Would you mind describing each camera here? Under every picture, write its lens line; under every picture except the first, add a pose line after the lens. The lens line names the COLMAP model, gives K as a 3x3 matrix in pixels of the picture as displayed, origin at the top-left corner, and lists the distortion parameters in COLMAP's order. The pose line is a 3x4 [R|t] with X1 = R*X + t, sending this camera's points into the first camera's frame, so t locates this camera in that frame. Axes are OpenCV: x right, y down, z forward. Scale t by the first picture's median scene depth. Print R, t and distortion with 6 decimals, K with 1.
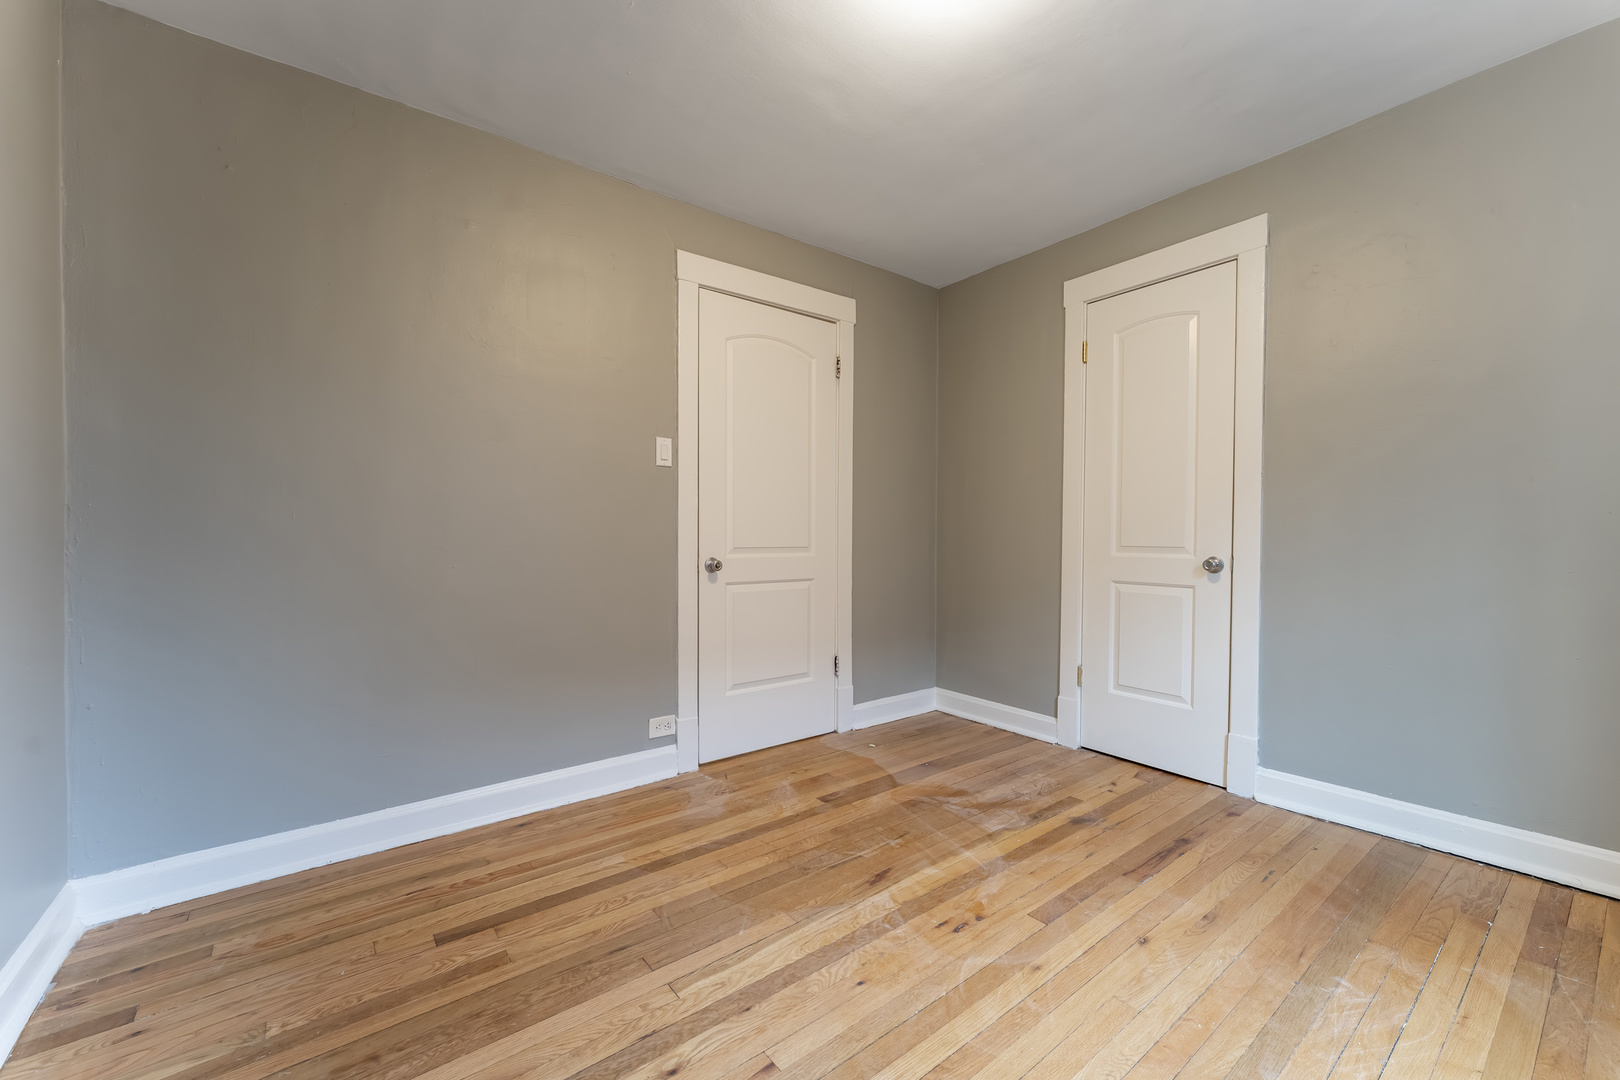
lens RADIAL K [[643.6, 0, 815.6], [0, 643.6, 537.3], [0, 0, 1]] dist [-0.003413, -0.000261]
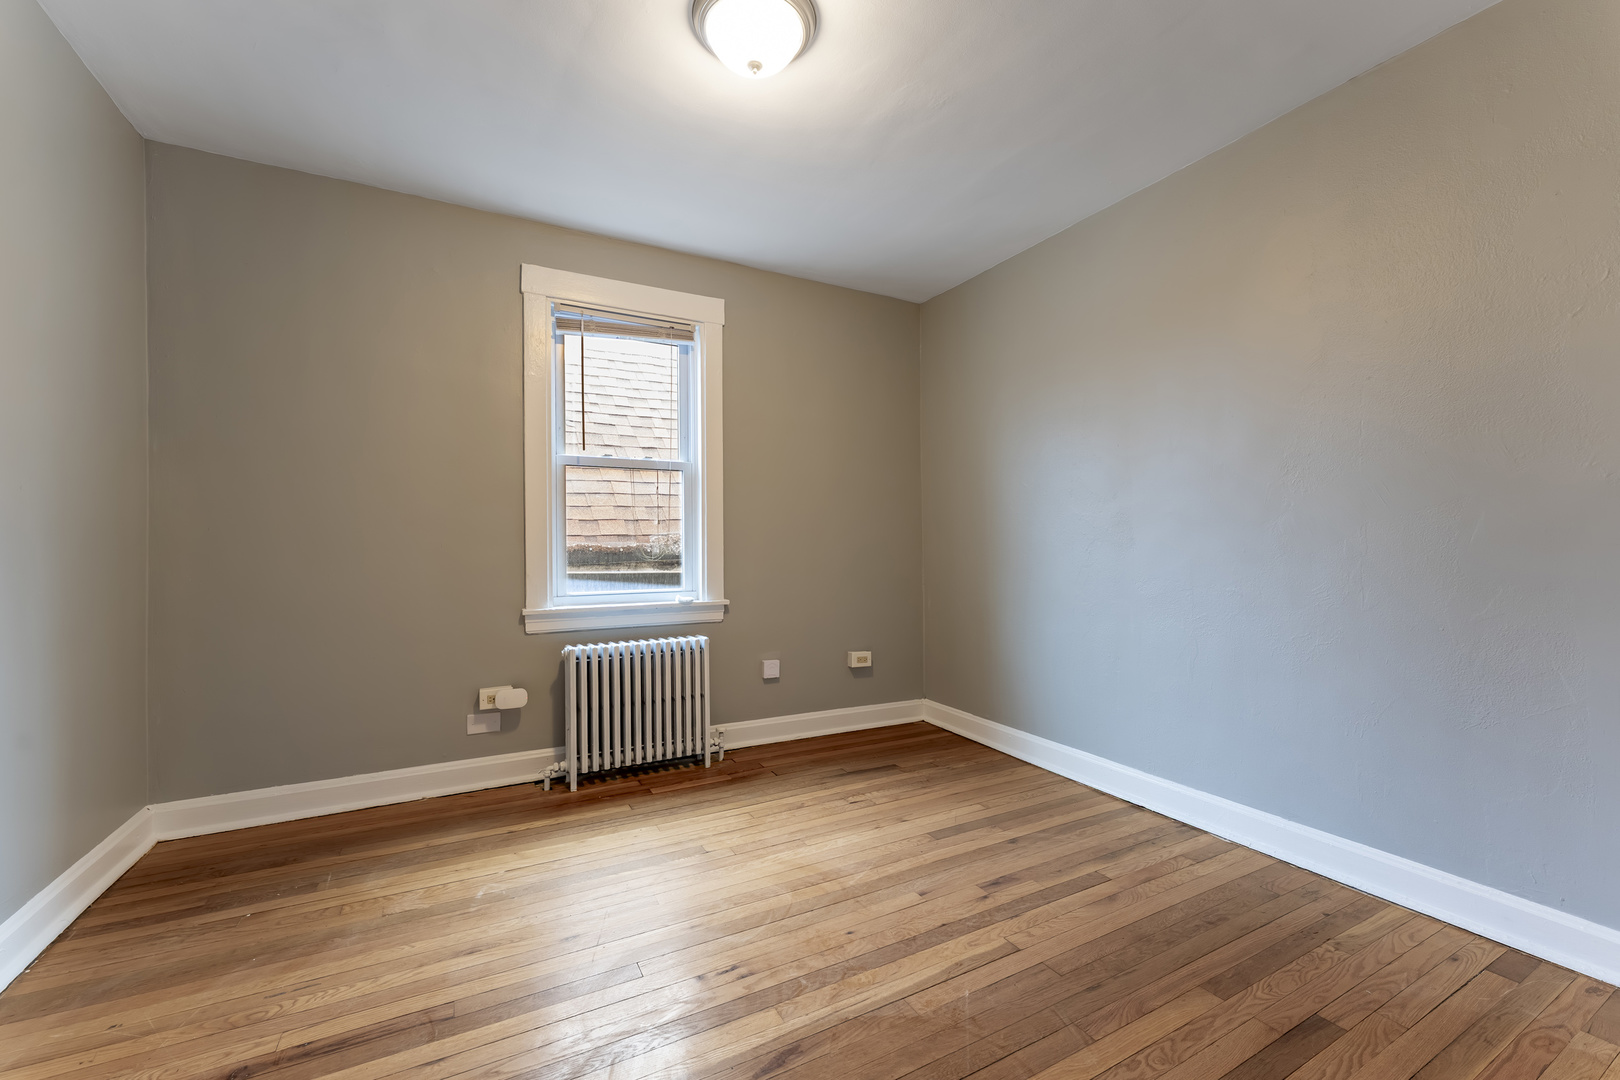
lens RADIAL K [[643.6, 0, 812.0], [0, 643.6, 546.5], [0, 0, 1]] dist [-0.003413, -0.000261]
pose [[-0.985391, 0.001223, 0.170303, -0.052424], [0.003084, 0.999938, 0.010665, -0.017789], [-0.170280, 0.011034, -0.985334, 1.781229]]
